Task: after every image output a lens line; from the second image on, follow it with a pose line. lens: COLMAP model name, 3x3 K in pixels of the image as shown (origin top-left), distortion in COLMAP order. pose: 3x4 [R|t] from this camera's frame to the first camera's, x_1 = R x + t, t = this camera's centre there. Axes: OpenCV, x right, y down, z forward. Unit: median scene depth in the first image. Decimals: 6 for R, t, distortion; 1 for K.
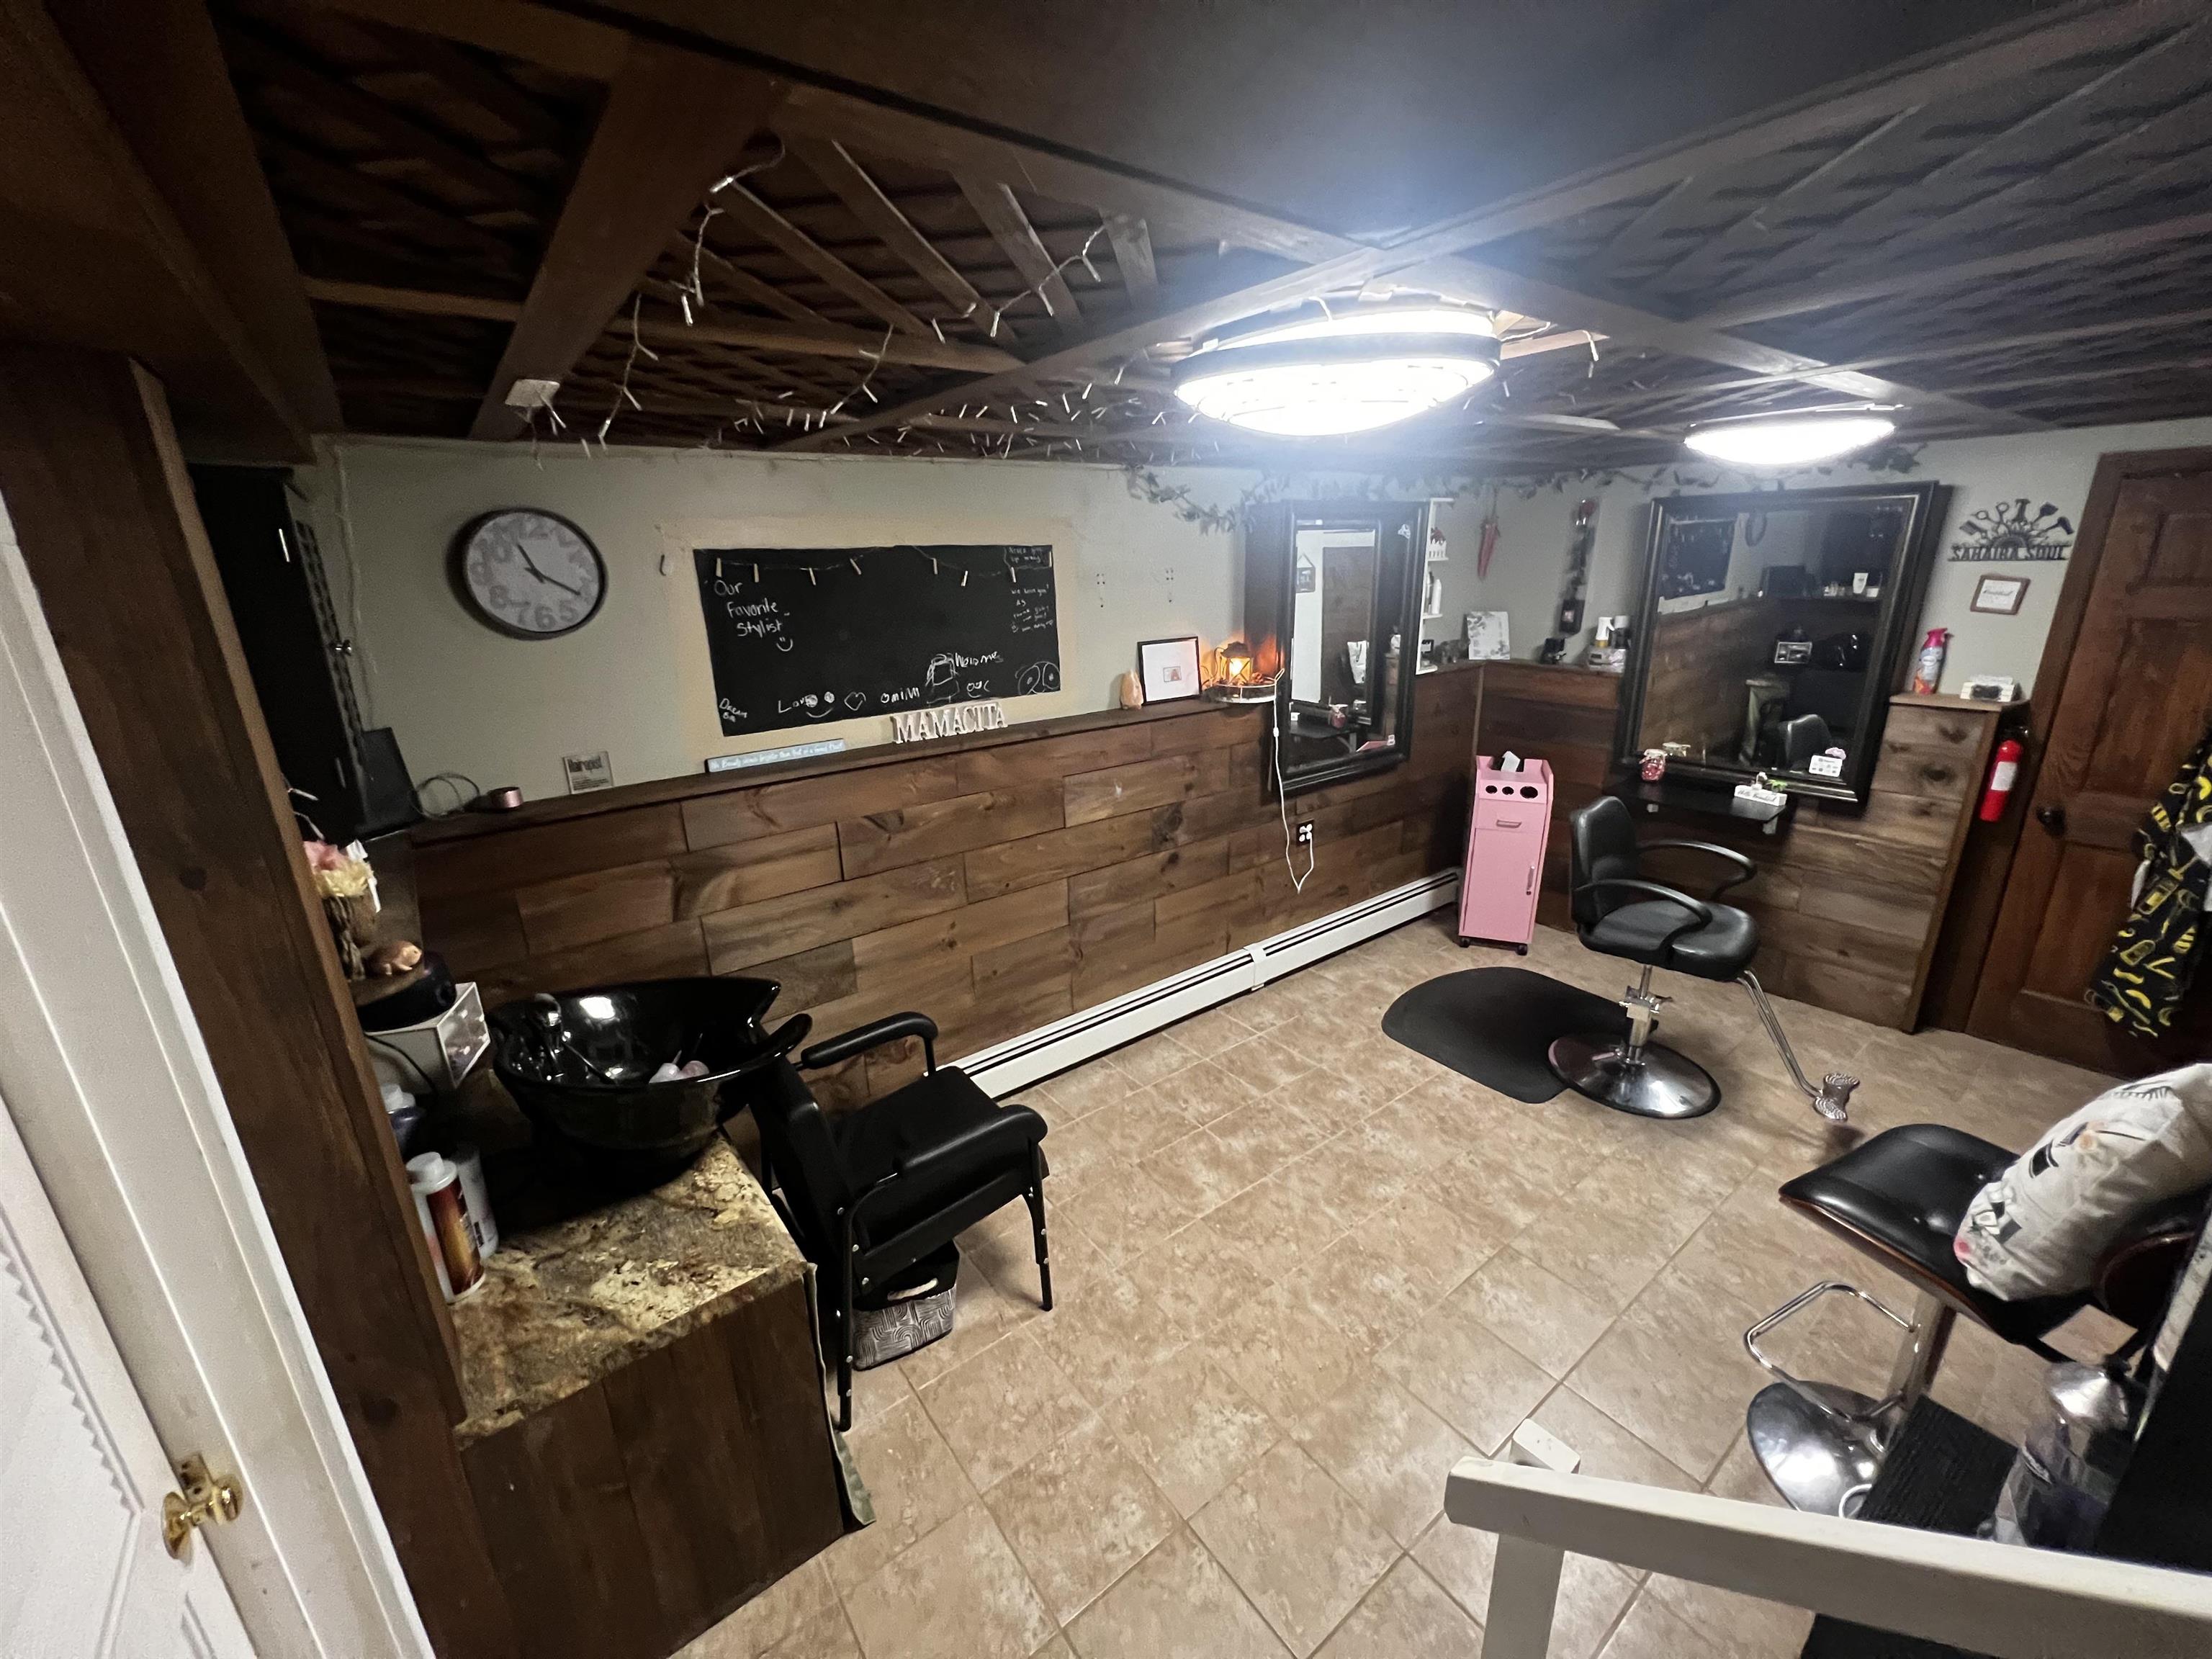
lens RADIAL K [[883.8, 0, 1096.6], [0, 883.8, 827.1], [0, 0, 1]] dist [-0.000130, 0.000153]
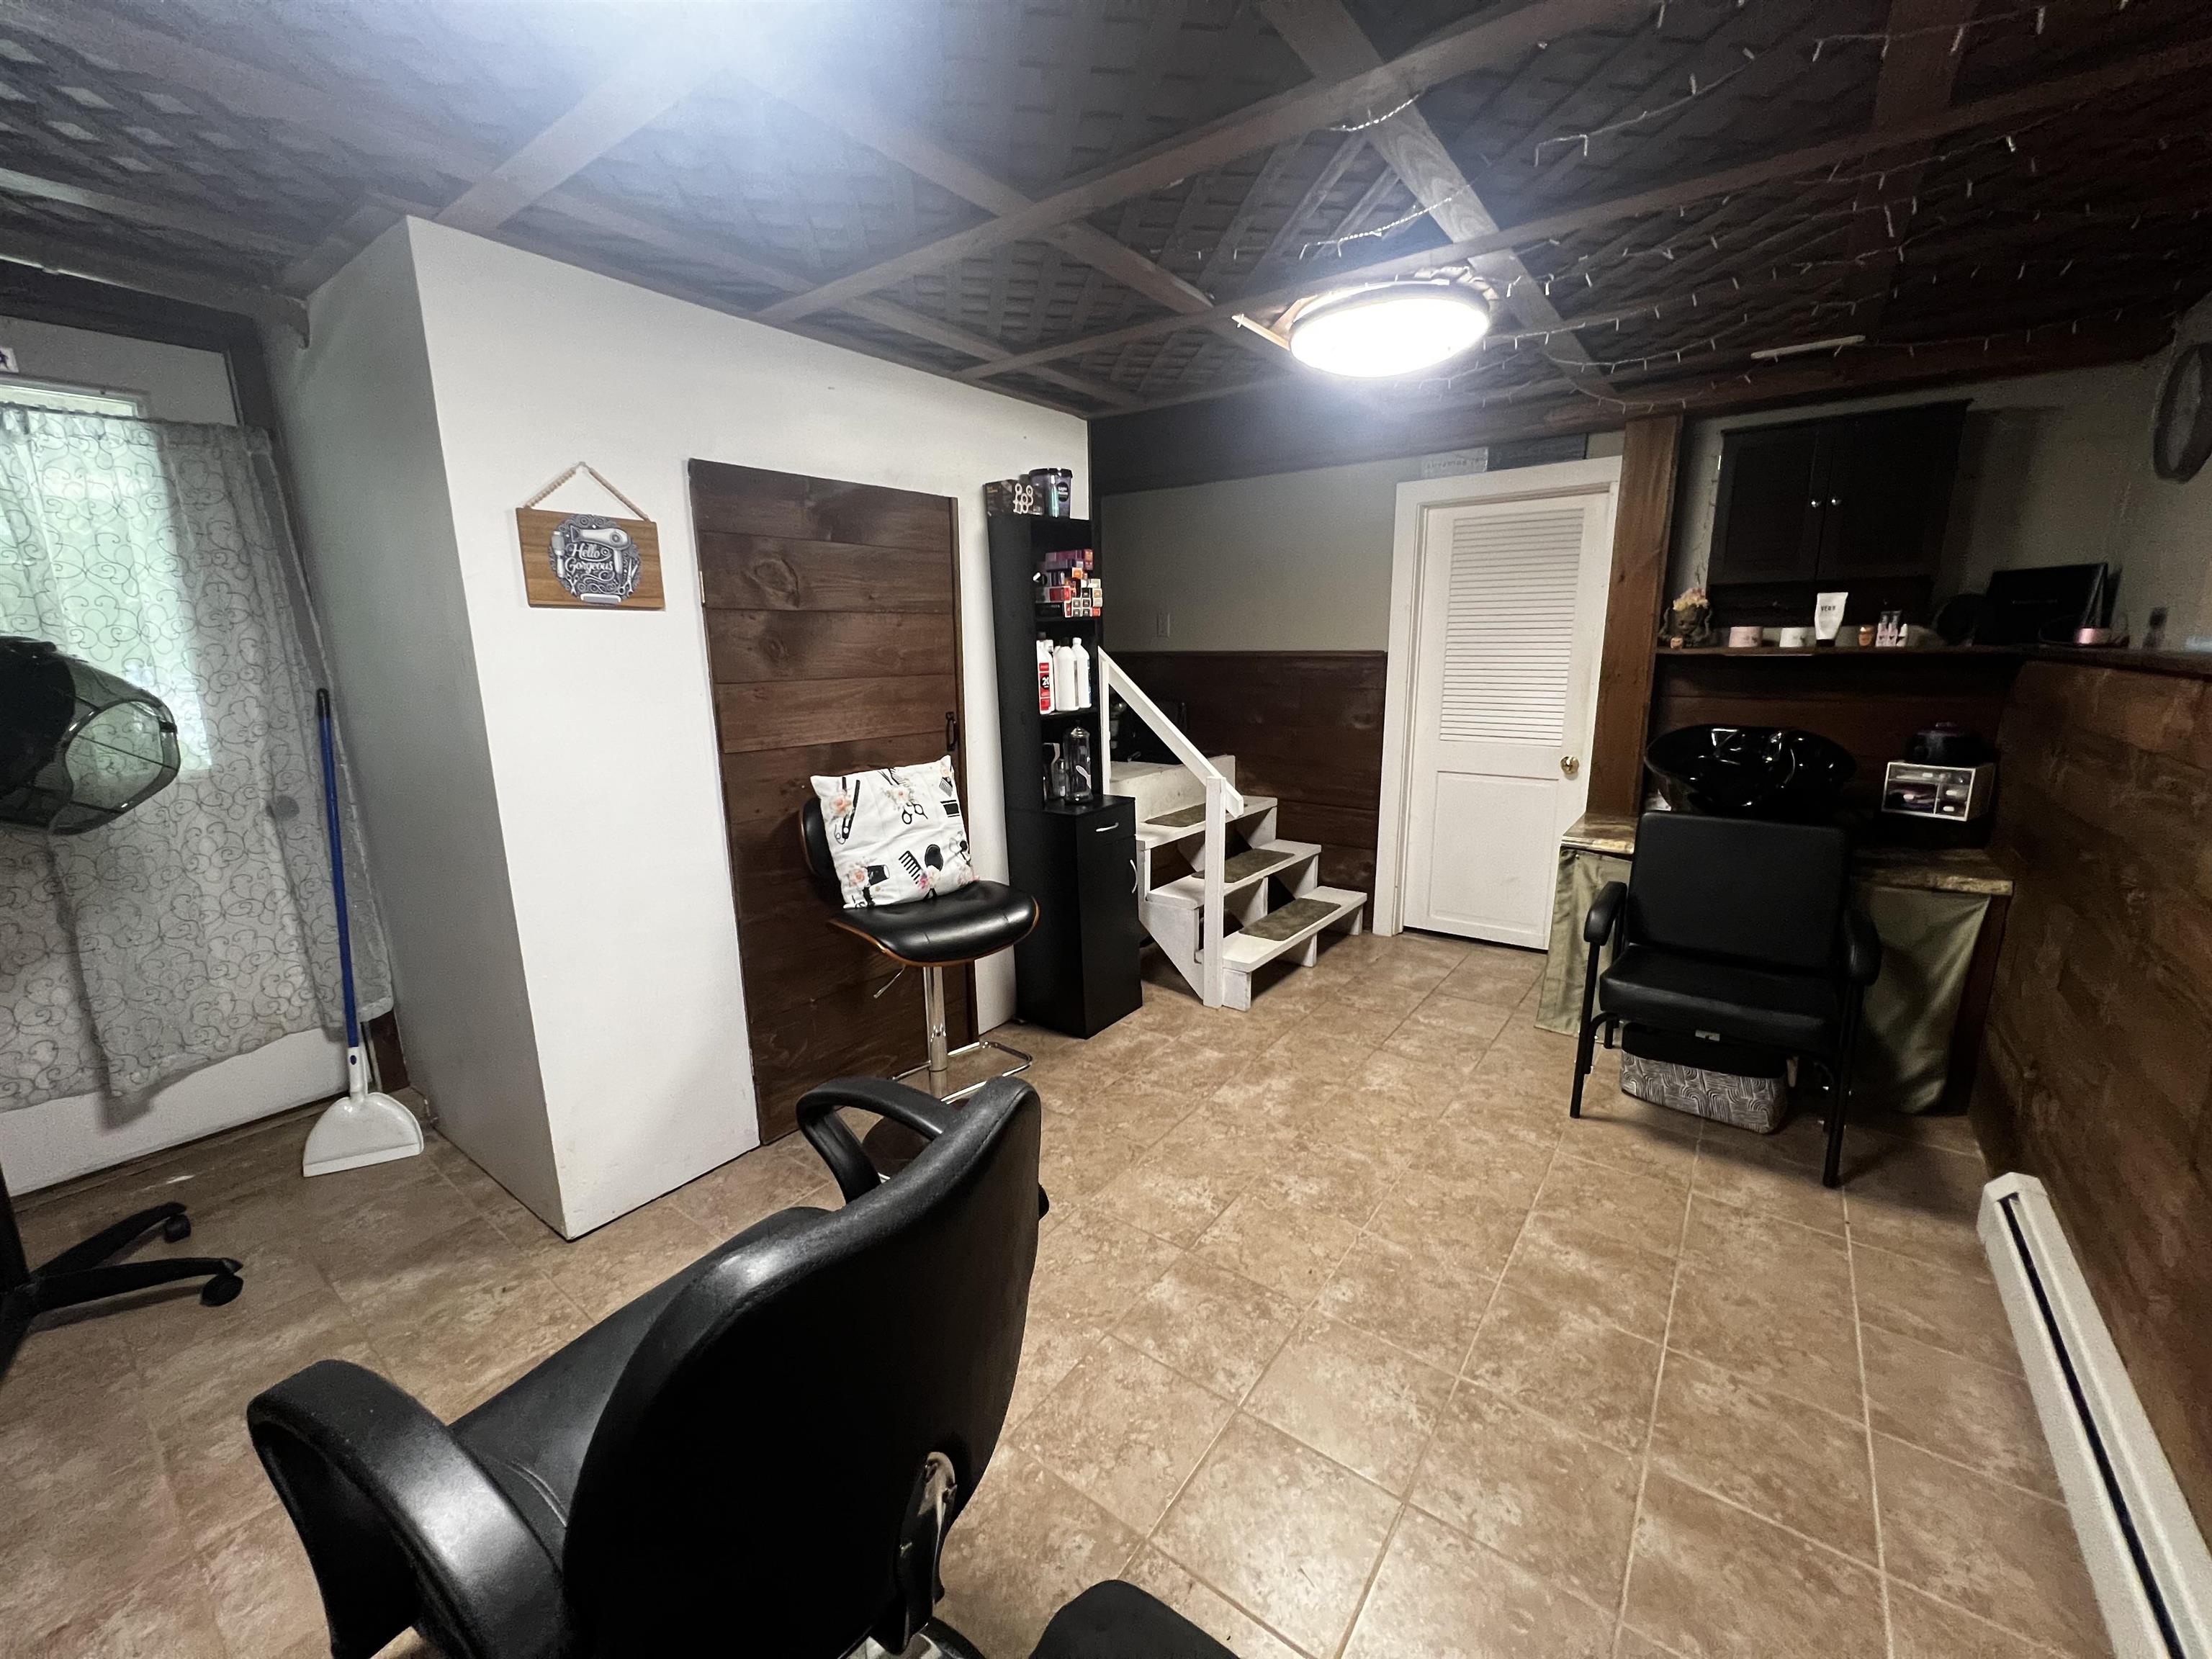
lens RADIAL K [[886.1, 0, 1102.2], [0, 886.1, 825.0], [0, 0, 1]] dist [-0.001939, 0.000357]
pose [[-0.960050, 0.097831, -0.262170, 0.516882], [-0.042893, 0.874375, 0.483352, -0.193317], [0.276521, 0.475287, -0.835247, 1.067427]]
